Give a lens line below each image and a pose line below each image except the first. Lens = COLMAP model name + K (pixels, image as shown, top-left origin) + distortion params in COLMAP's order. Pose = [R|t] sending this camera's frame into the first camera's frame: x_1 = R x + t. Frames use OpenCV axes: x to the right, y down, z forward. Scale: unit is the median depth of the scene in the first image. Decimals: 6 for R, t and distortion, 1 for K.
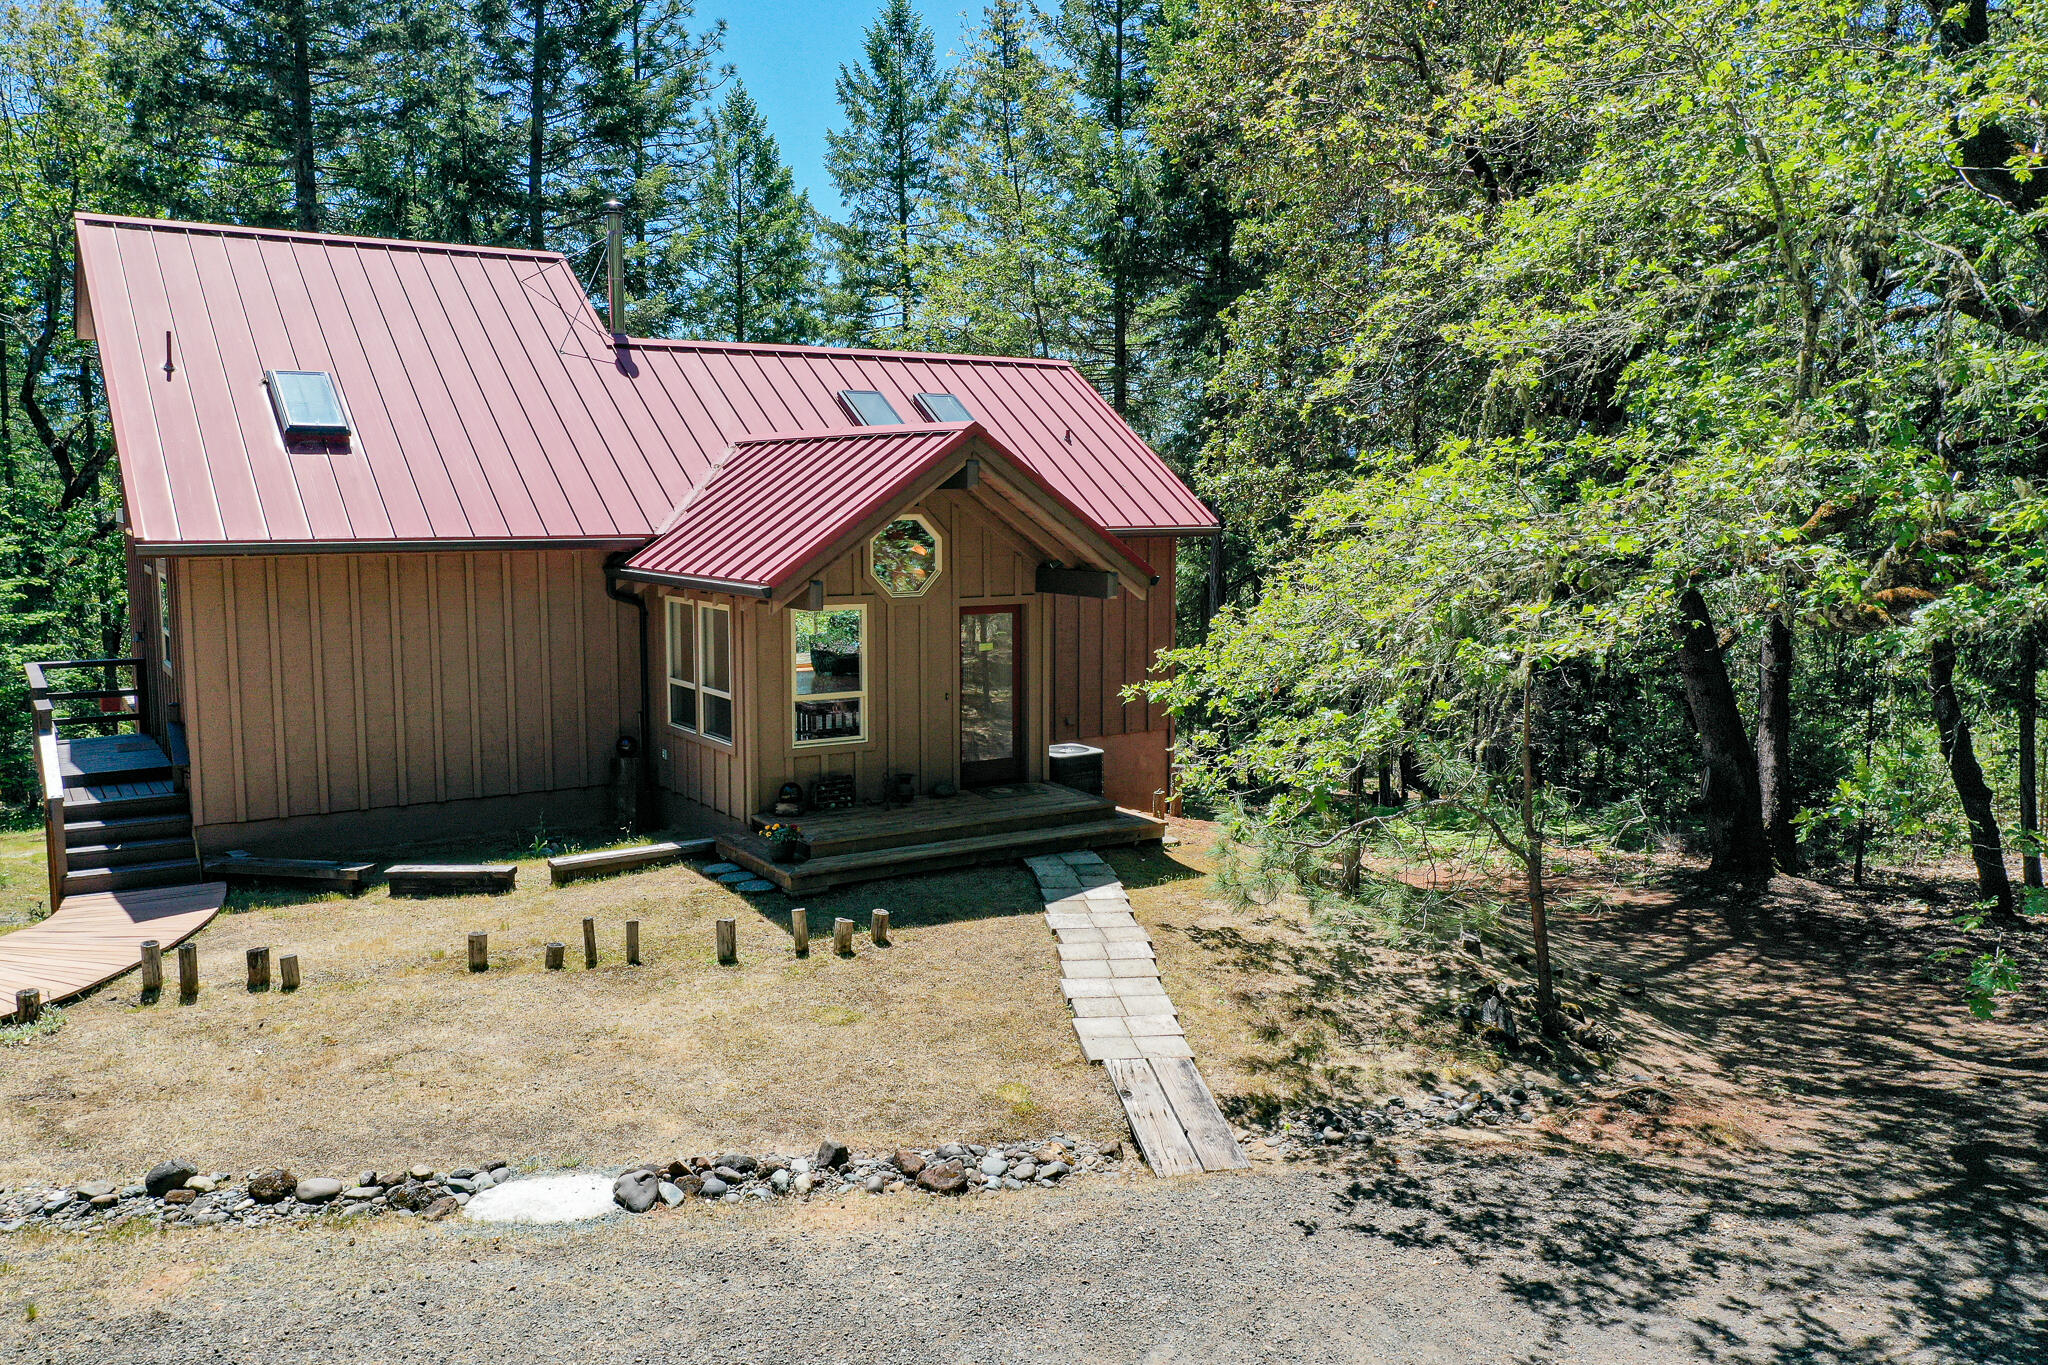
lens RADIAL K [[1608.9, 0, 1024.0], [0, 1608.9, 682.5], [0, 0, 1]] dist [-0.003775, 0.011901]
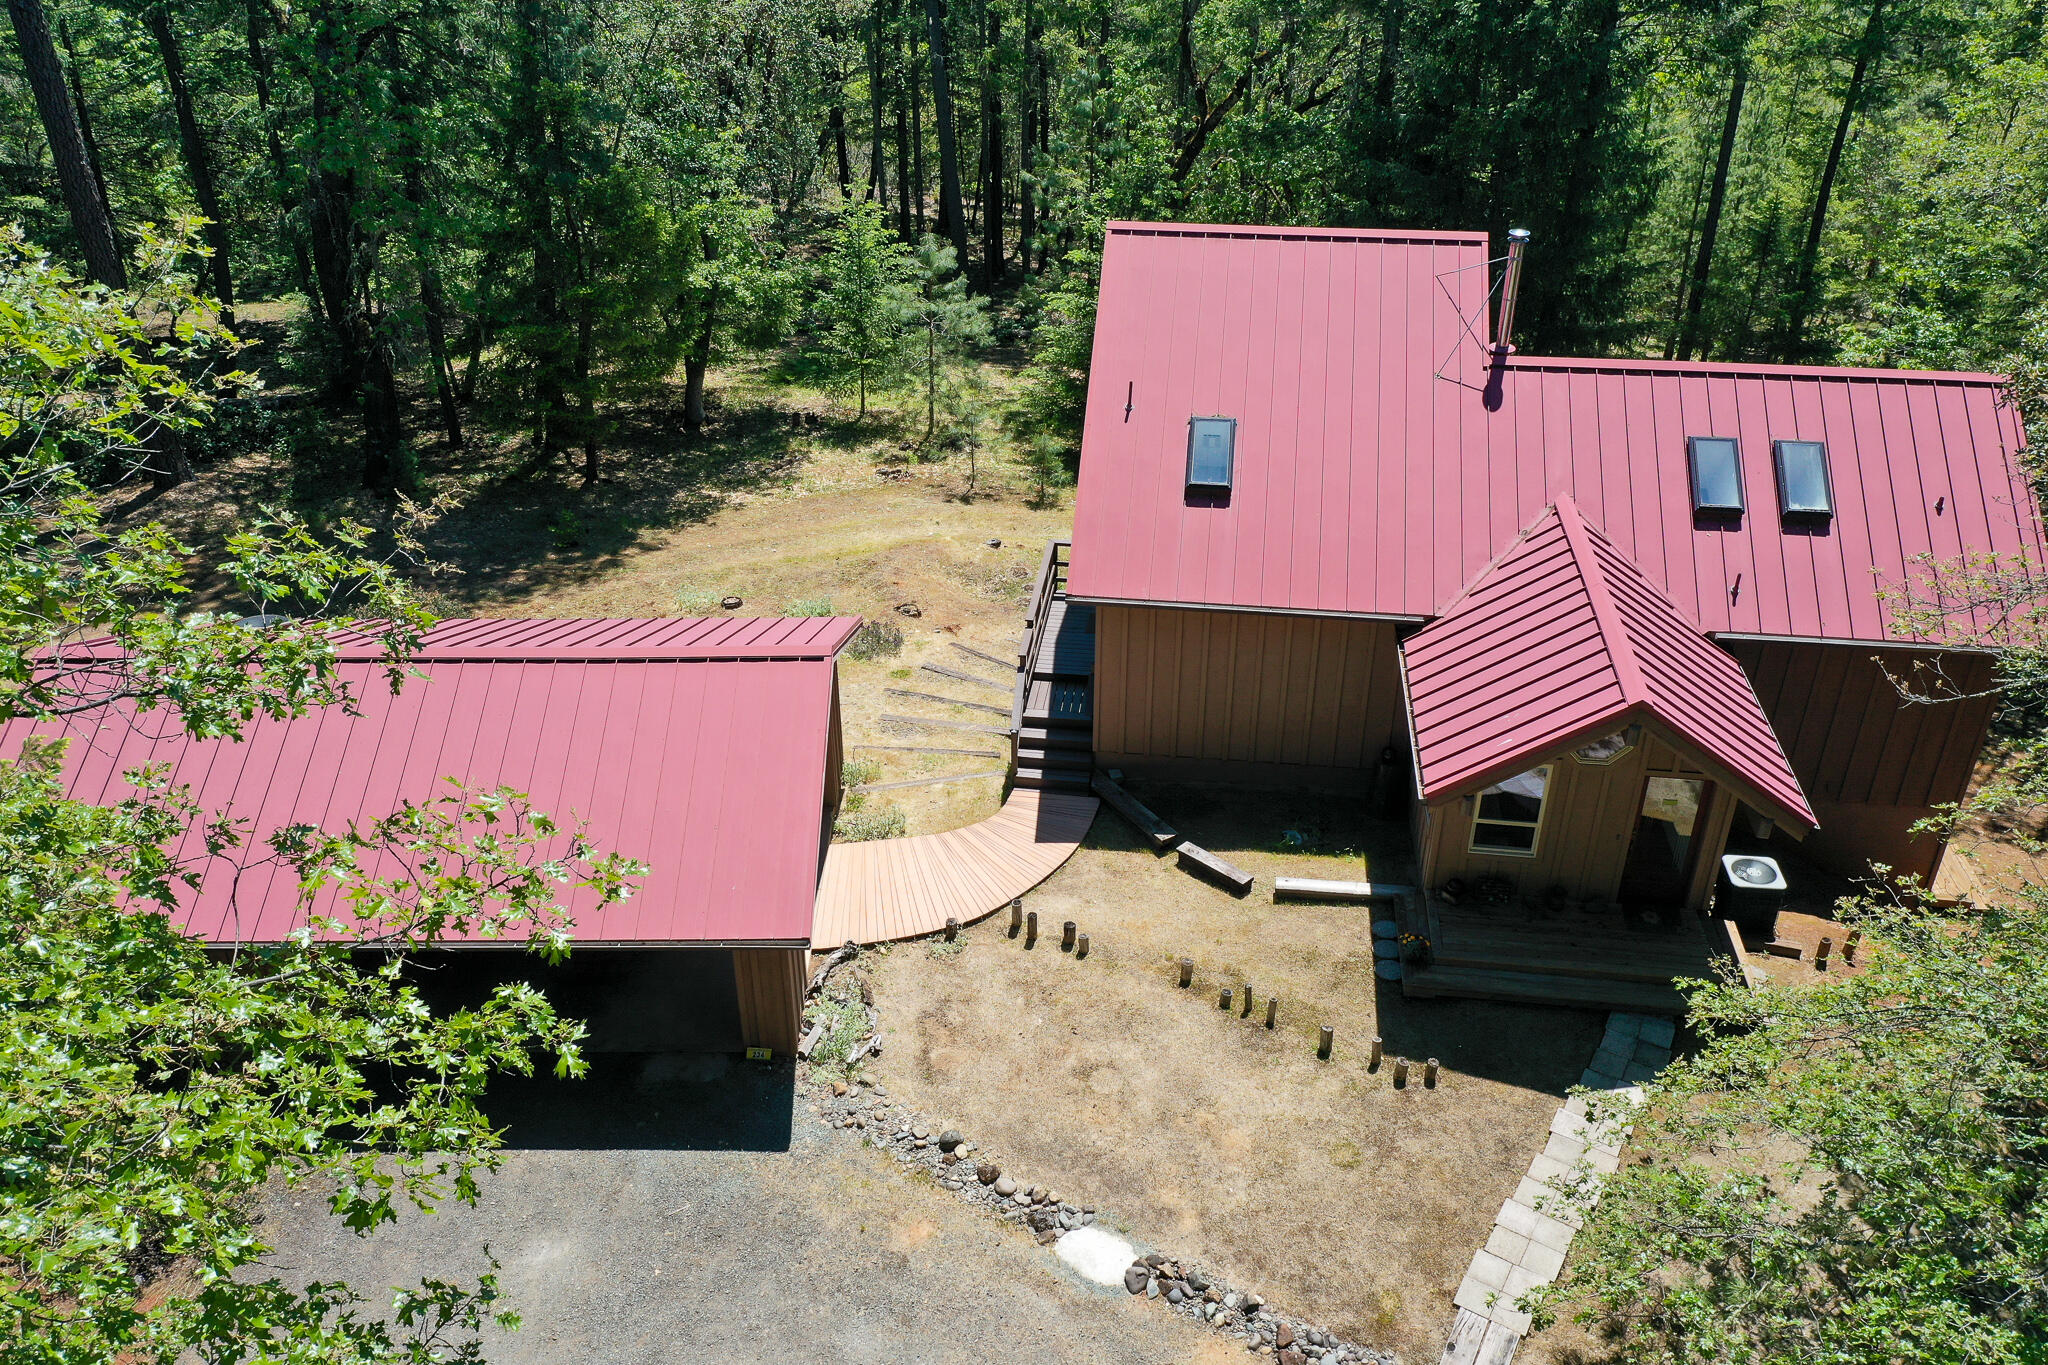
lens RADIAL K [[1608.9, 0, 1024.0], [0, 1608.9, 682.5], [0, 0, 1]] dist [-0.003775, 0.011901]
pose [[0.757466, 0.329001, -0.563918, 0.368430], [-0.070563, 0.899942, 0.430262, -0.840805], [0.649050, -0.286117, 0.704891, -0.130264]]
